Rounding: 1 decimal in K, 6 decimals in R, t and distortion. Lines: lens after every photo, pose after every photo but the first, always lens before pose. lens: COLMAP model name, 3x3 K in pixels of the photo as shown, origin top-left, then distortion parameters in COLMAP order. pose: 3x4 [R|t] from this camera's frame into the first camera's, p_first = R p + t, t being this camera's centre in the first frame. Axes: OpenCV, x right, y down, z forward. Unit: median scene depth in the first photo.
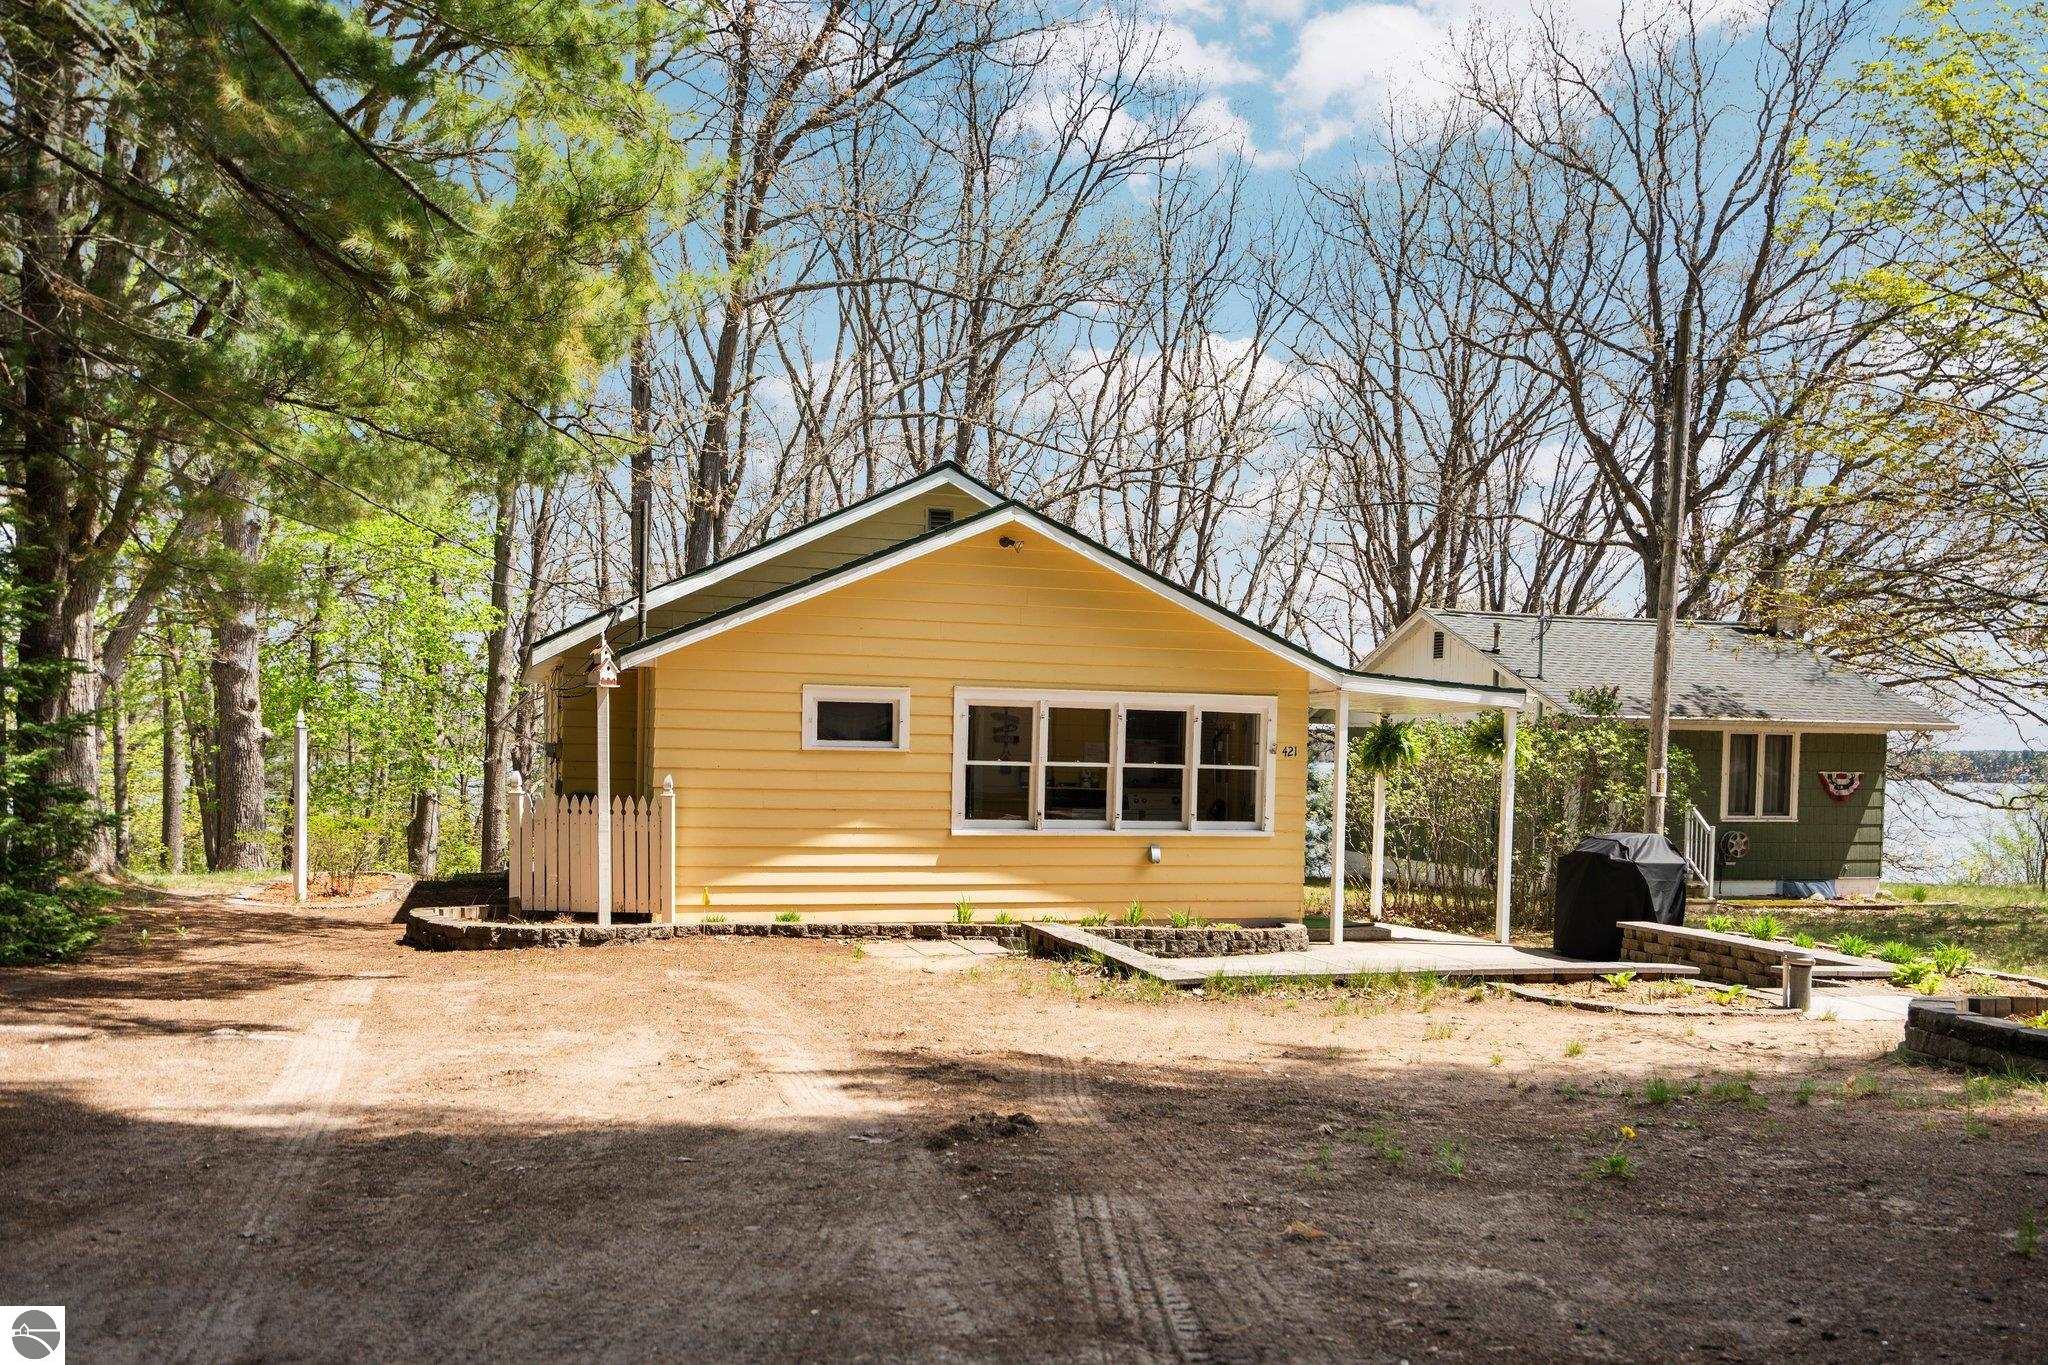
lens RADIAL K [[1691.7, 0, 1026.8], [0, 1691.7, 692.6], [0, 0, 1]] dist [0.027654, 0.001804]
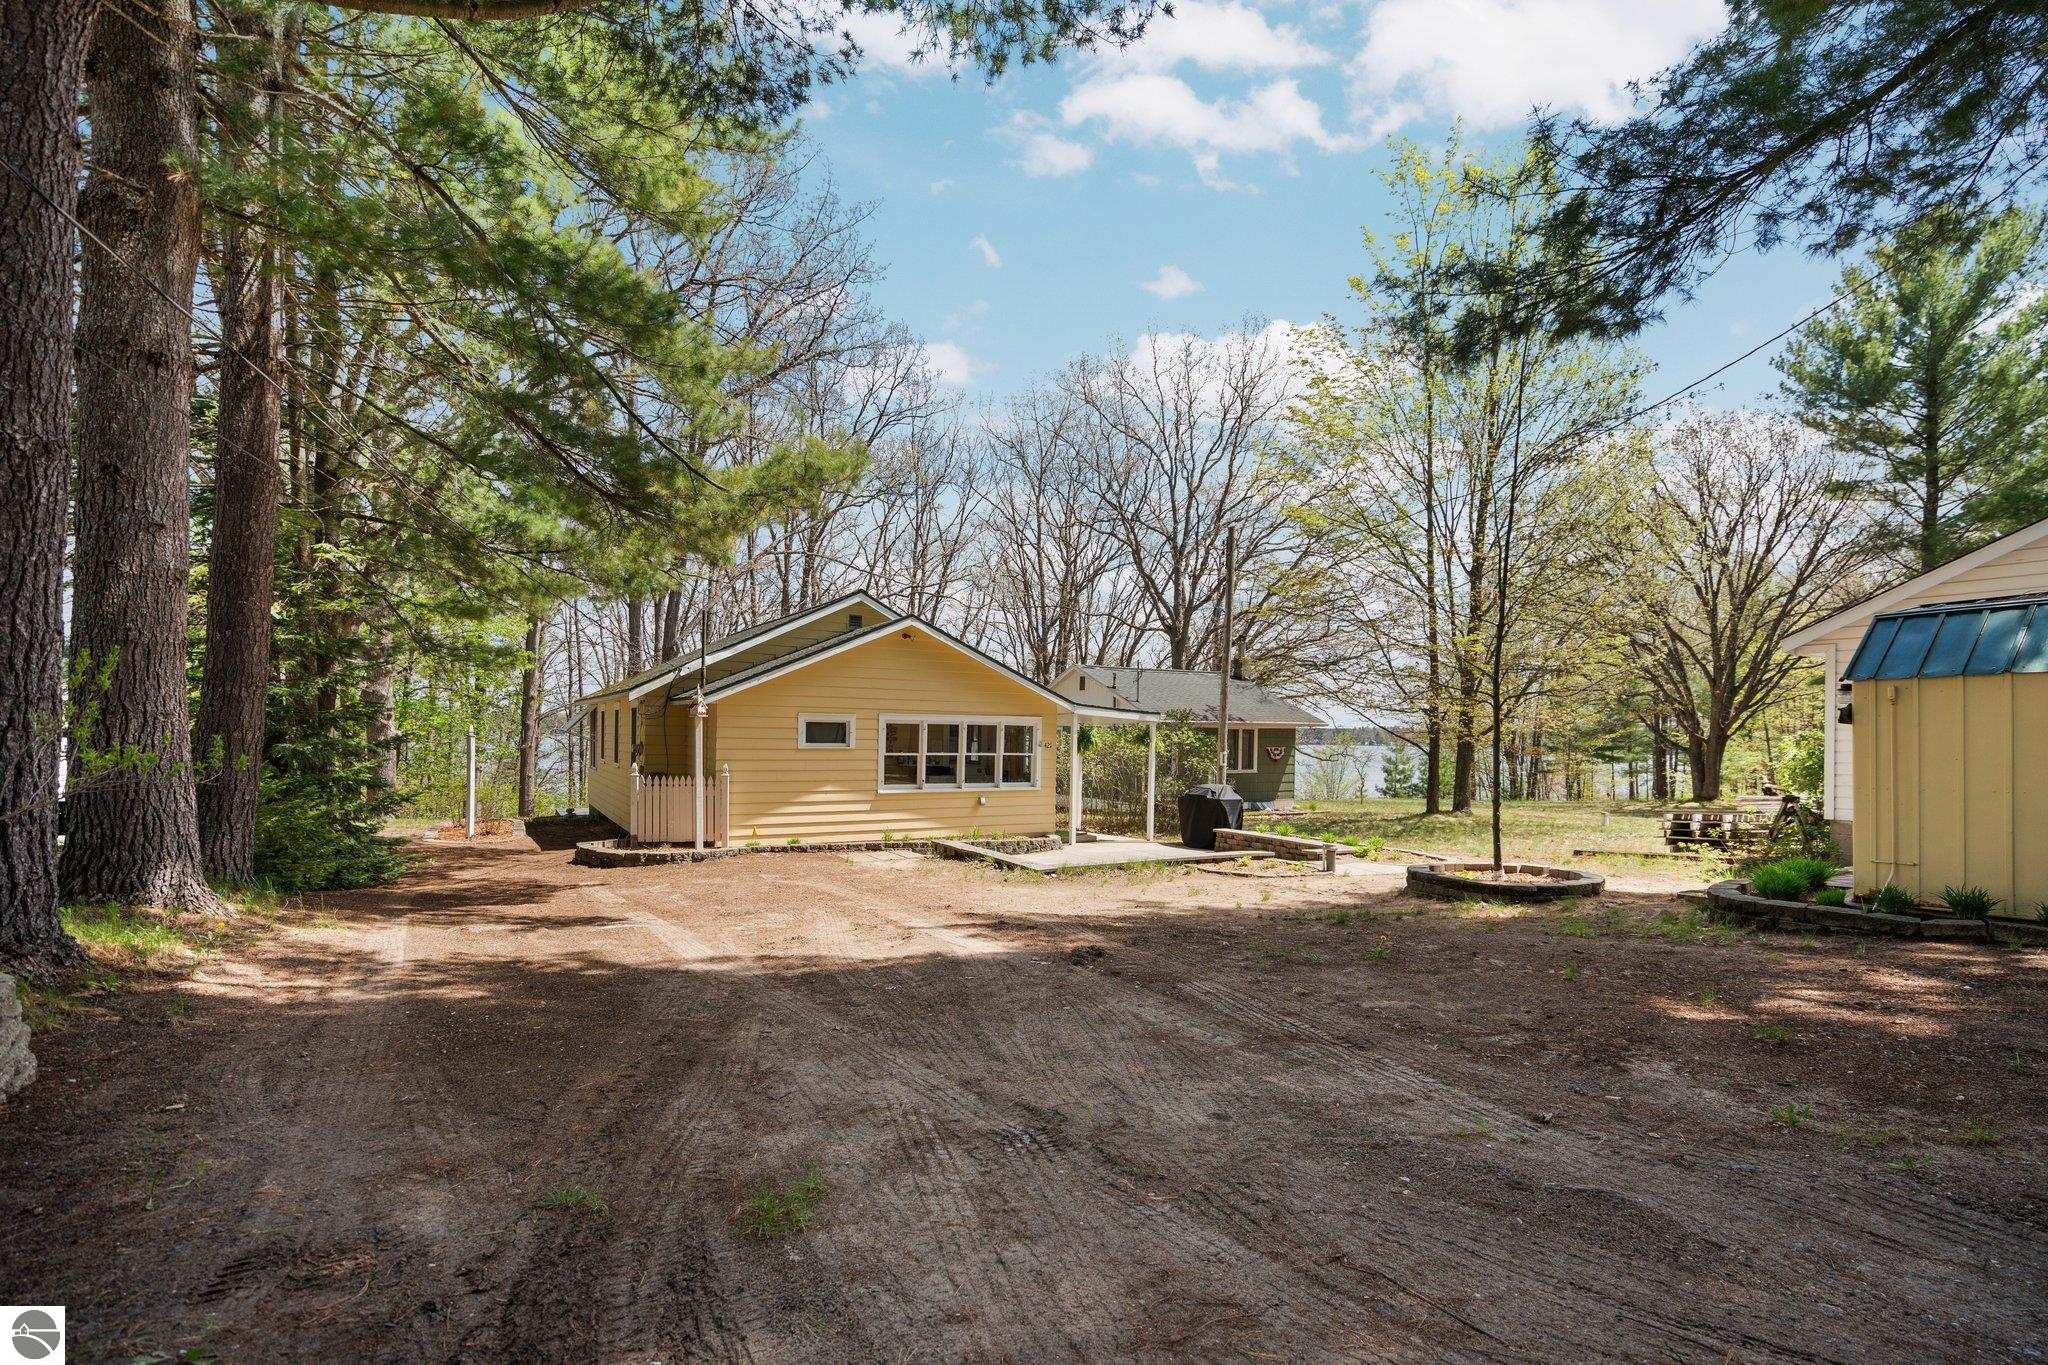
lens RADIAL K [[939.0, 0, 1013.1], [0, 939.0, 675.6], [0, 0, 1]] dist [0.000267, 0.000676]
pose [[0.975394, 0.005216, 0.220409, -0.125467], [0.000154, 0.999704, -0.024339, -0.019449], [-0.220470, 0.023774, 0.975104, -0.039929]]
